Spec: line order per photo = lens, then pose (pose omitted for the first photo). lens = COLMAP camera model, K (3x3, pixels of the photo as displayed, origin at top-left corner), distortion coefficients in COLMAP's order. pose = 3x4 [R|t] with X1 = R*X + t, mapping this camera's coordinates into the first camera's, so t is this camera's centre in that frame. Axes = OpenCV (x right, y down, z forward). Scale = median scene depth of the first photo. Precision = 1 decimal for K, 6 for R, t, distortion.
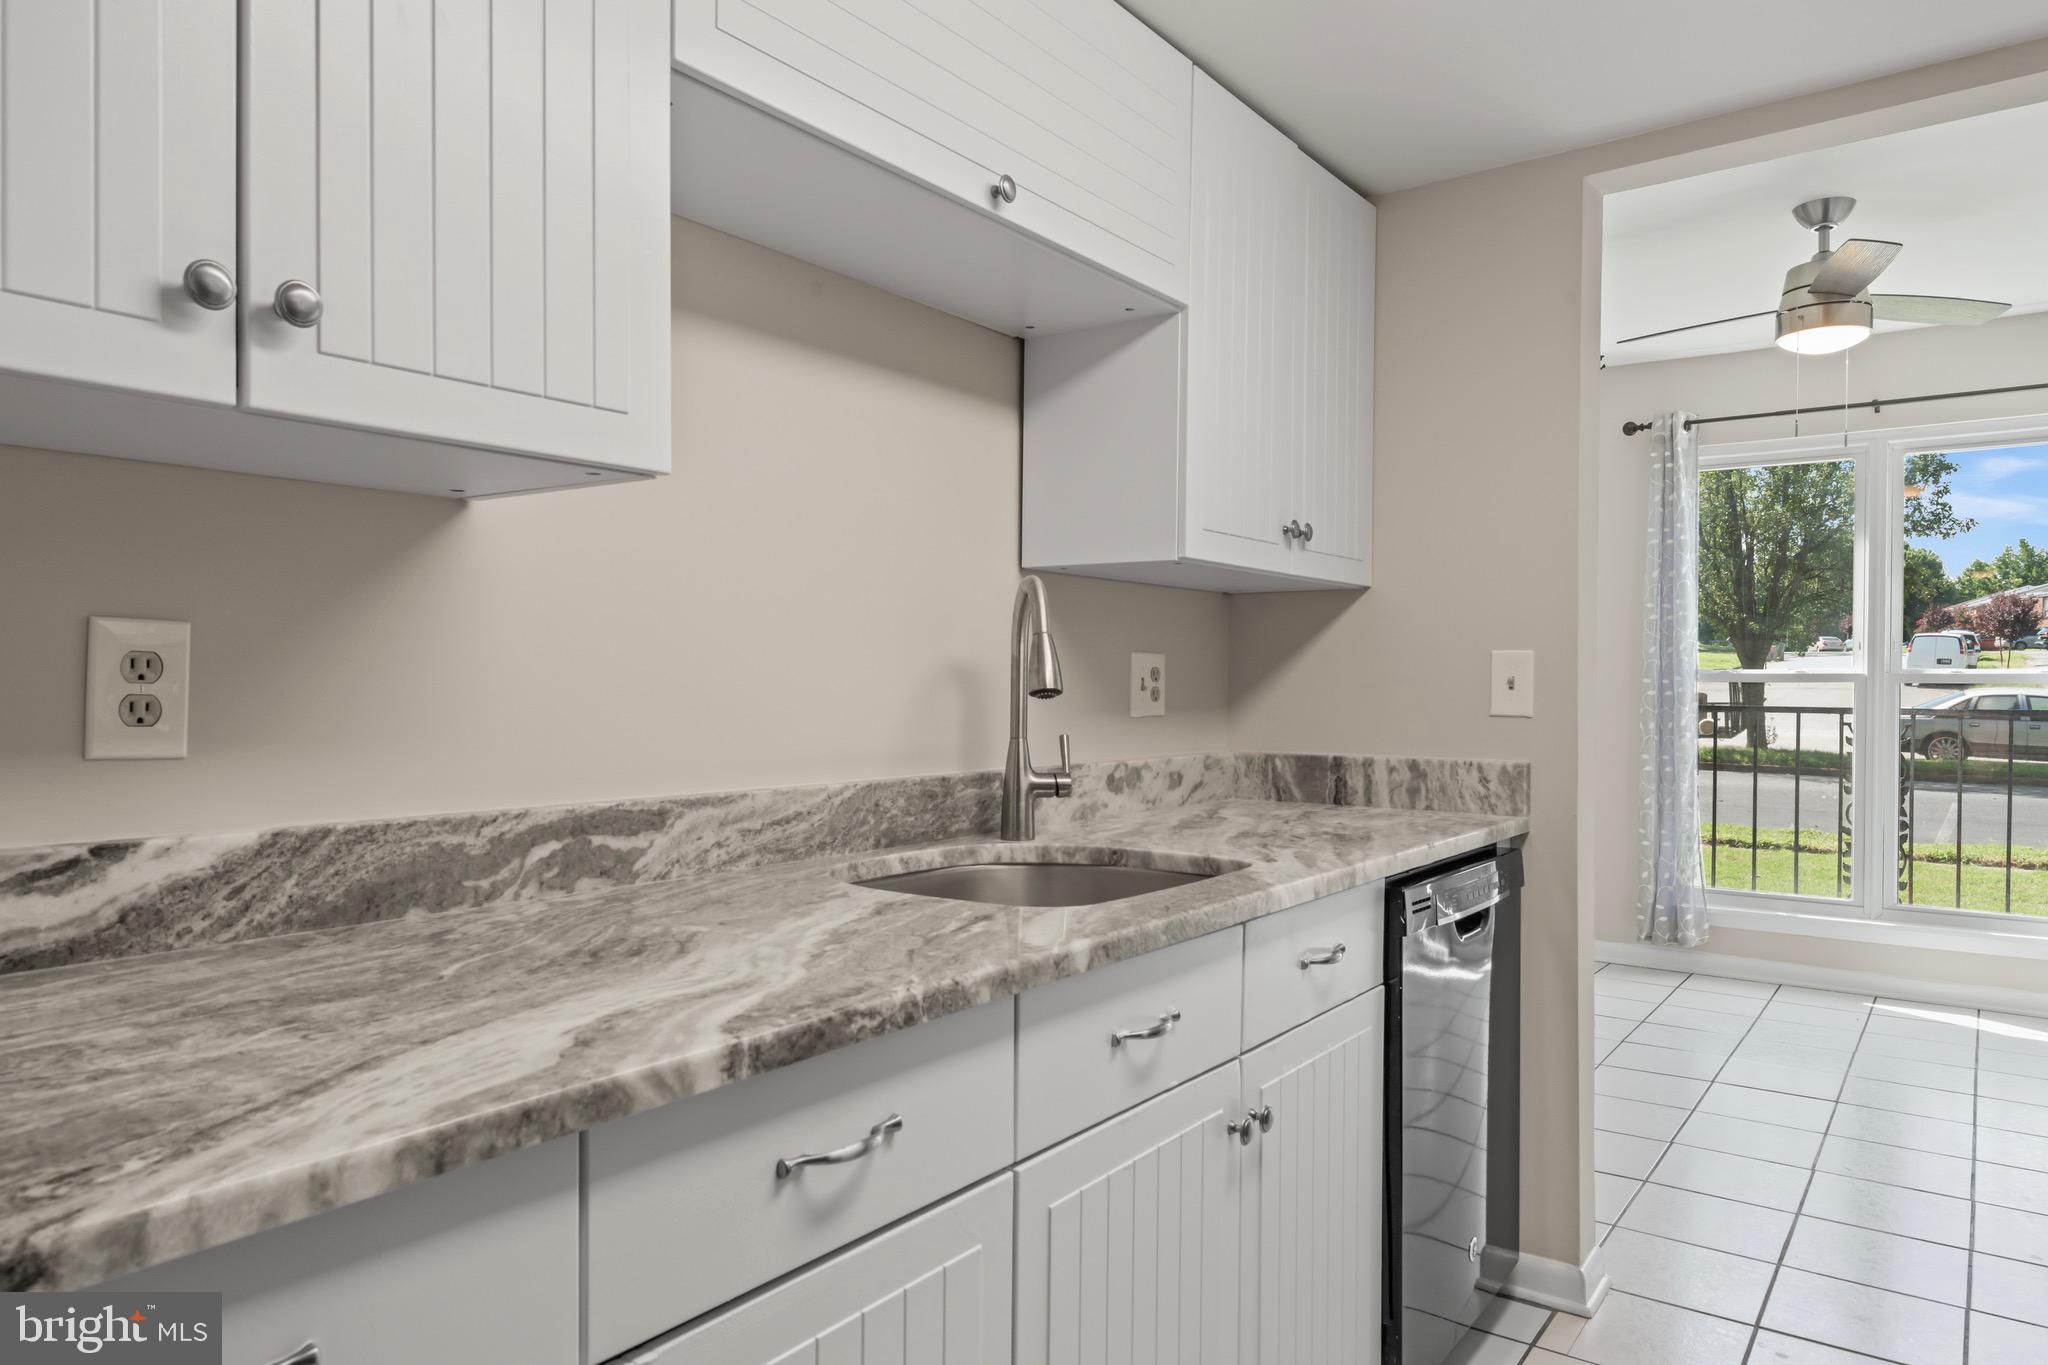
lens RADIAL K [[1332.5, 0, 1028.0], [0, 1332.5, 687.3], [0, 0, 1]] dist [0.002695, 0.003938]
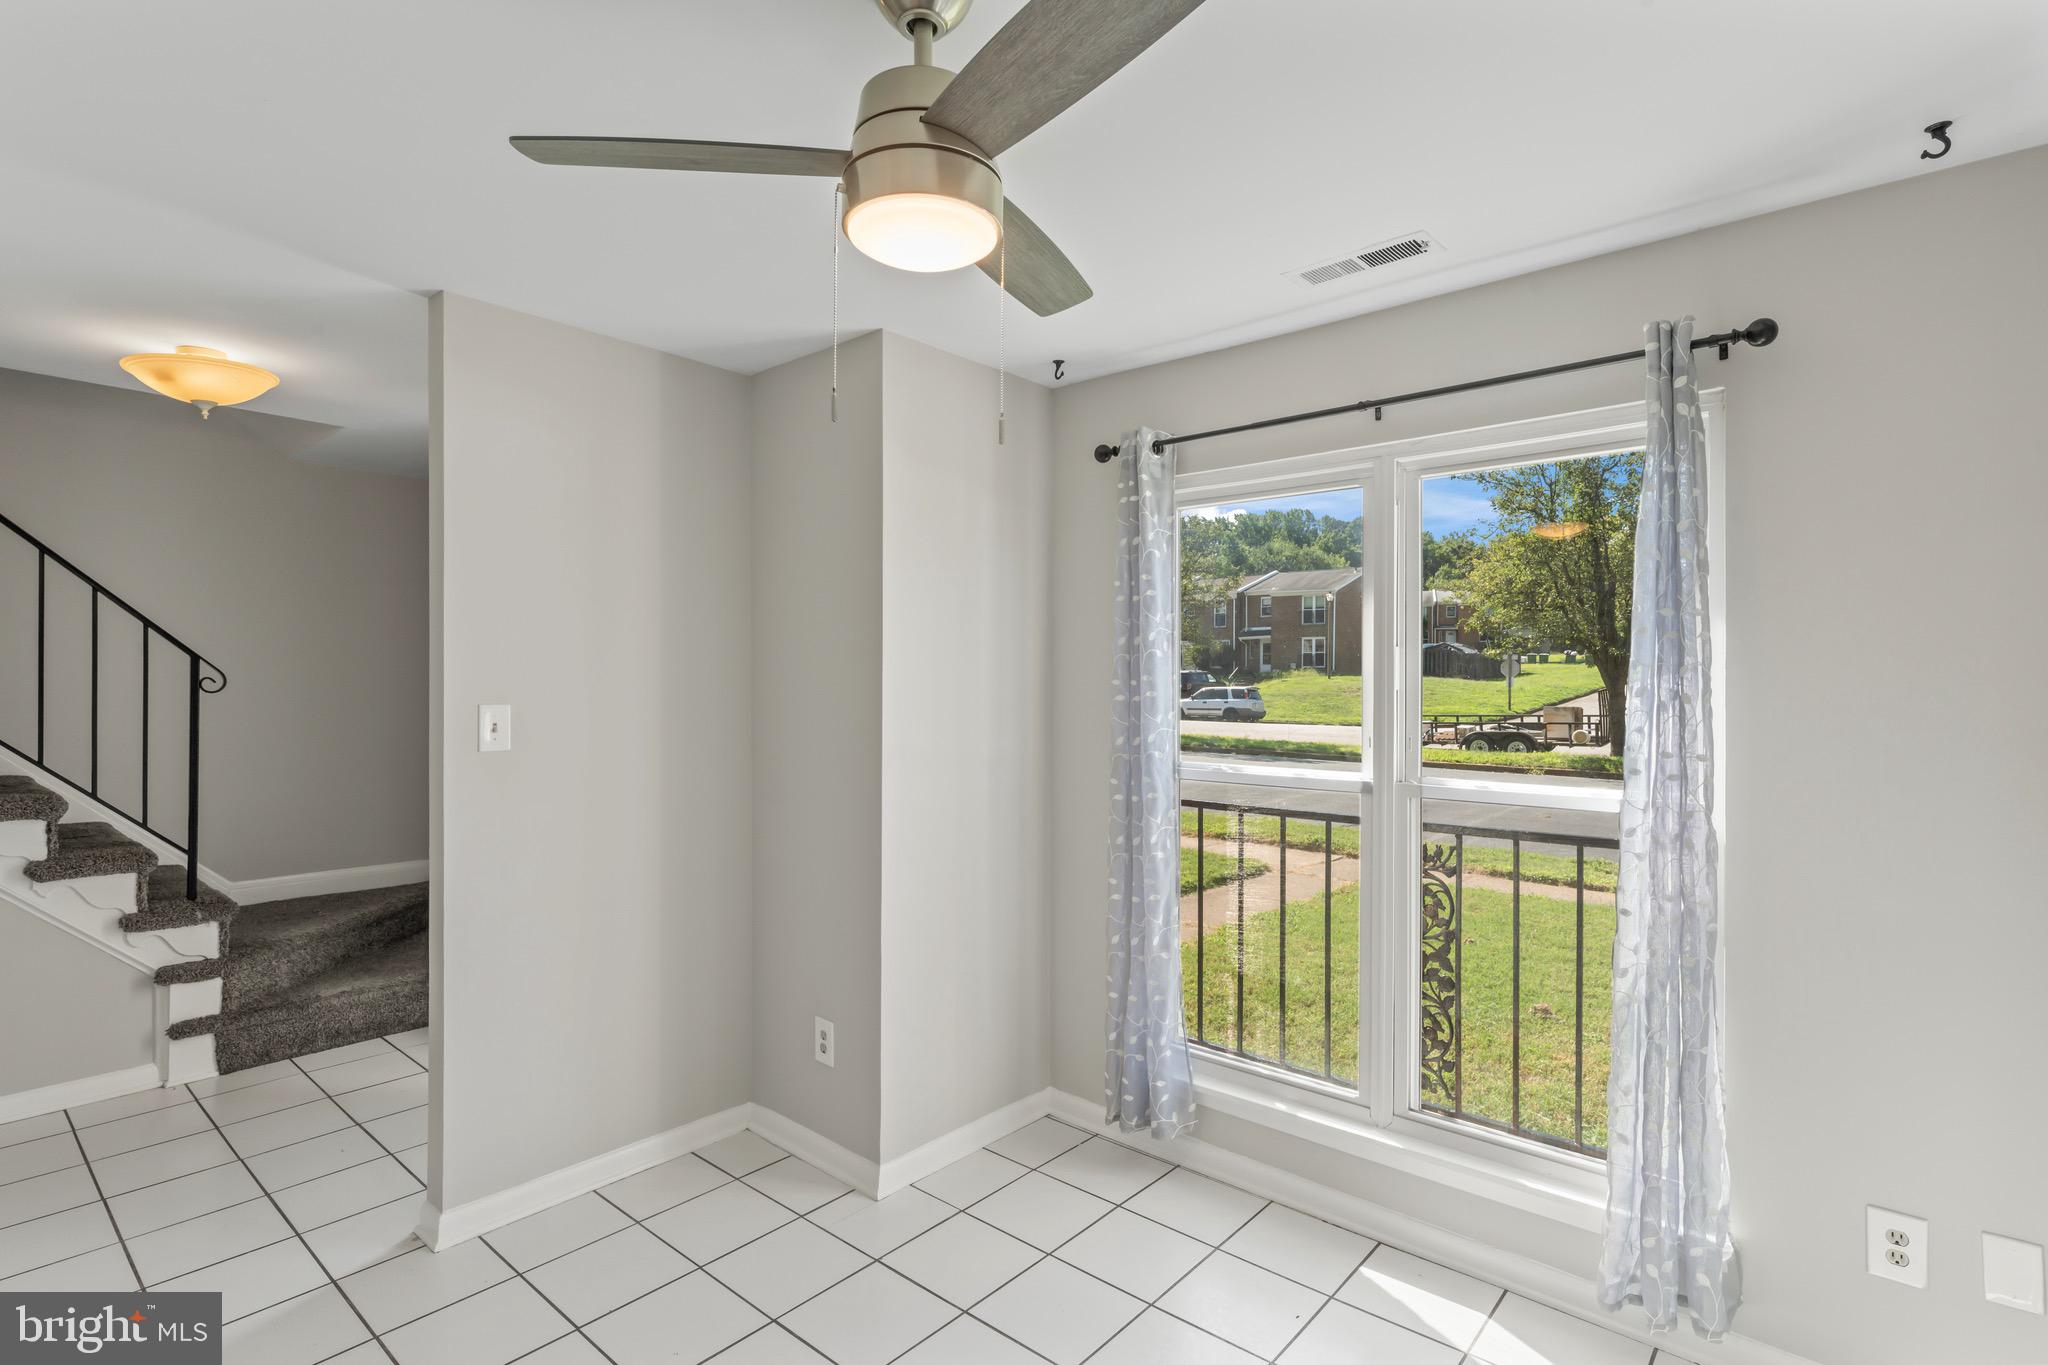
lens RADIAL K [[993.5, 0, 1015.3], [0, 993.5, 679.6], [0, 0, 1]] dist [-0.006192, 0.001545]
pose [[0.995737, -0.004687, -0.092123, 0.463557], [0.003565, 0.999917, -0.012344, -0.056590], [0.092174, 0.011963, 0.995671, 0.429593]]
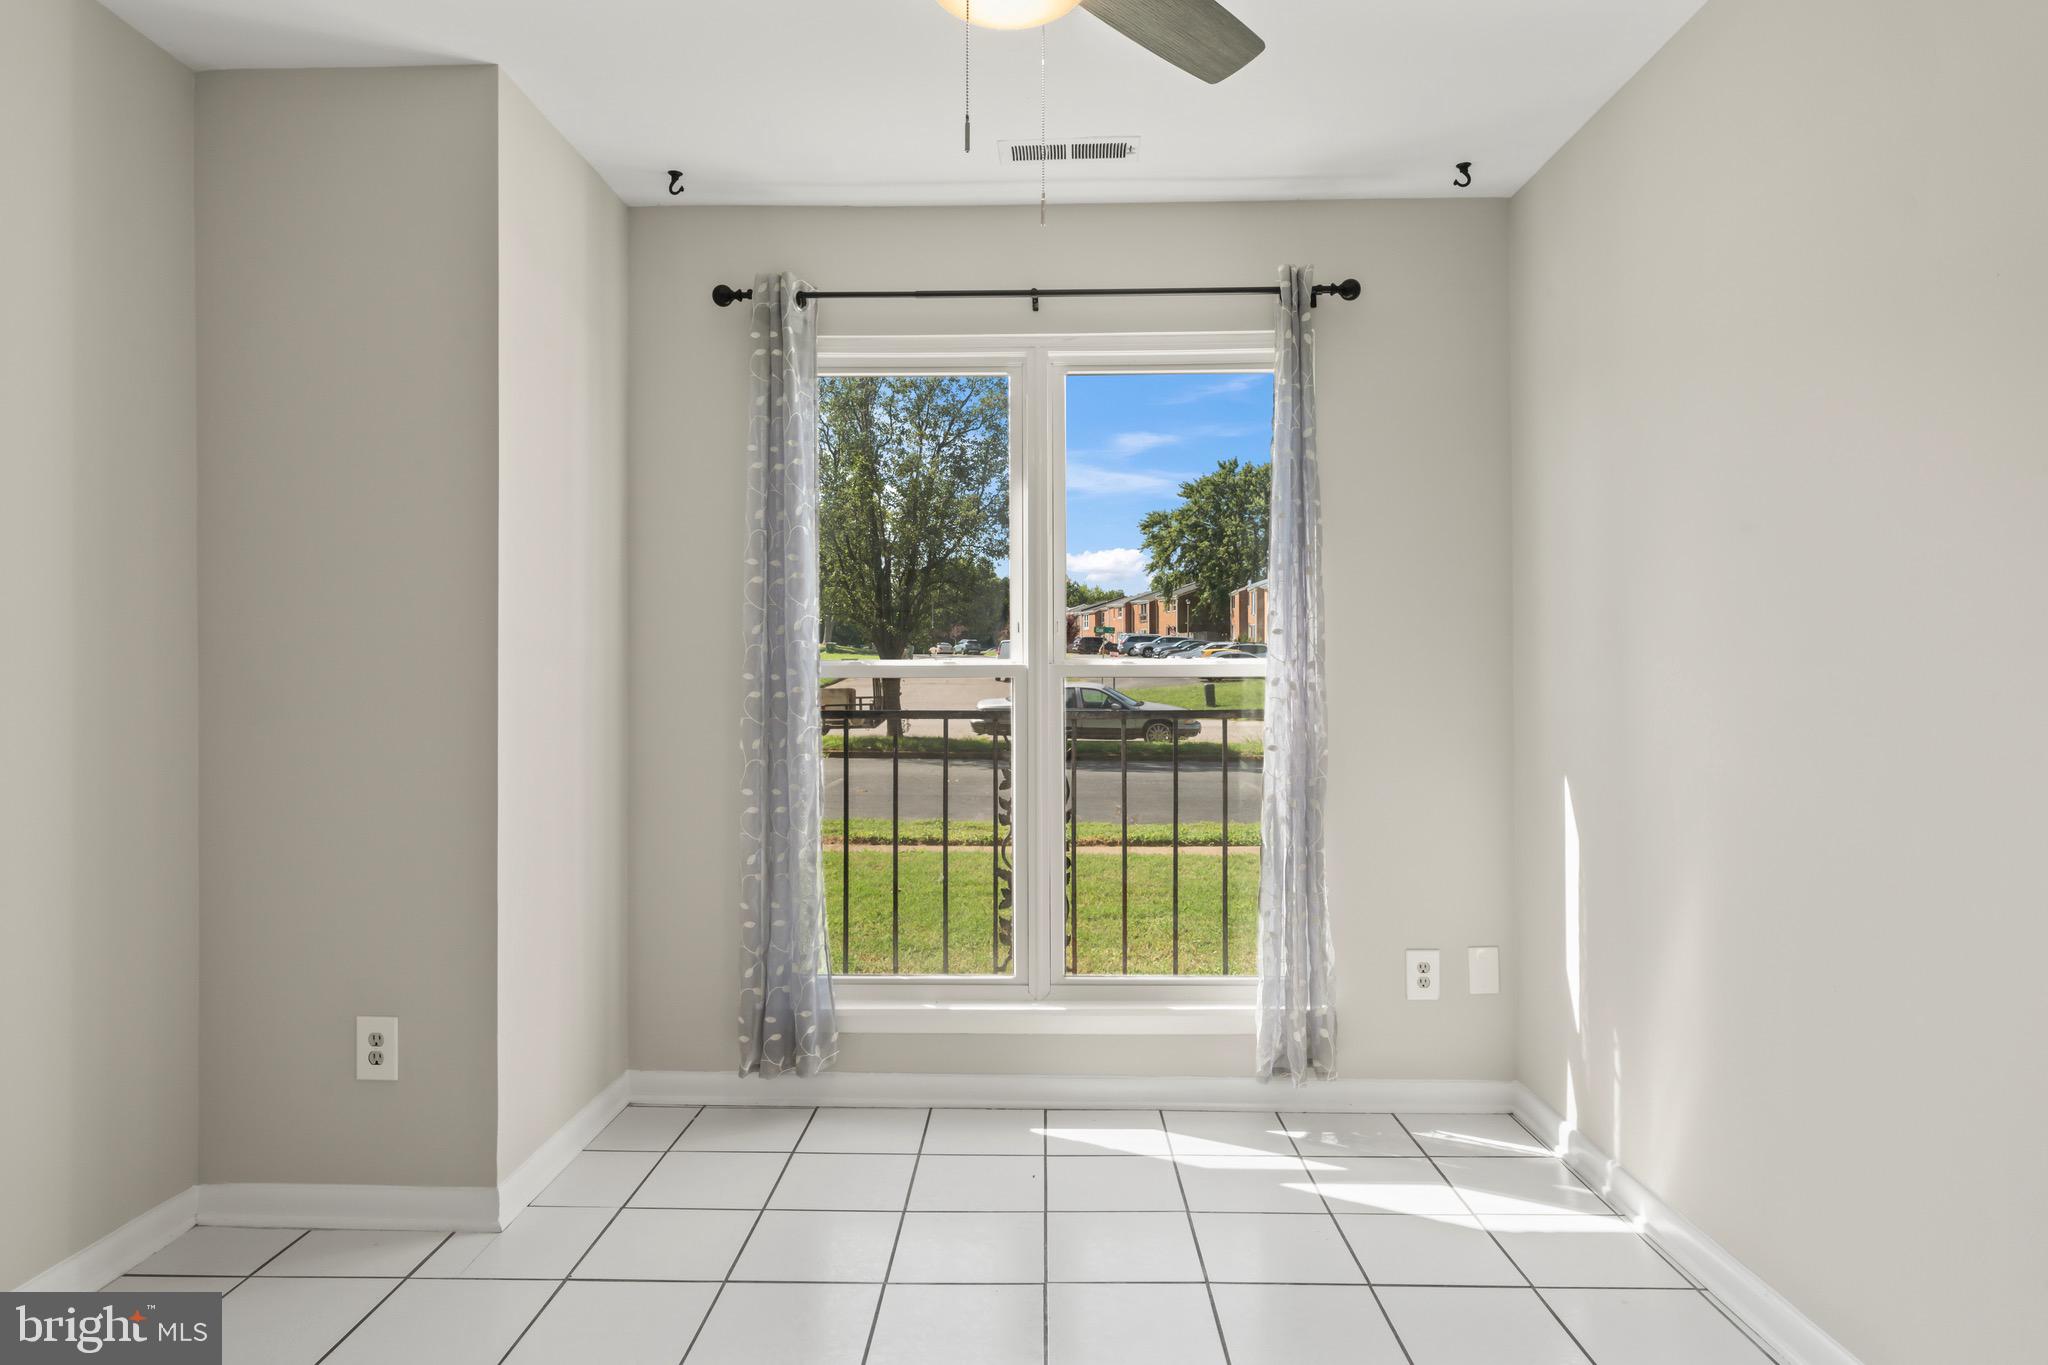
lens RADIAL K [[1188.1, 0, 1017.8], [0, 1188.1, 666.5], [0, 0, 1]] dist [0.000742, -0.003623]
pose [[0.823196, -0.003477, 0.567747, 0.241692], [0.012803, 0.999841, -0.012441, -0.000930], [-0.567613, 0.017511, 0.823109, 0.444505]]
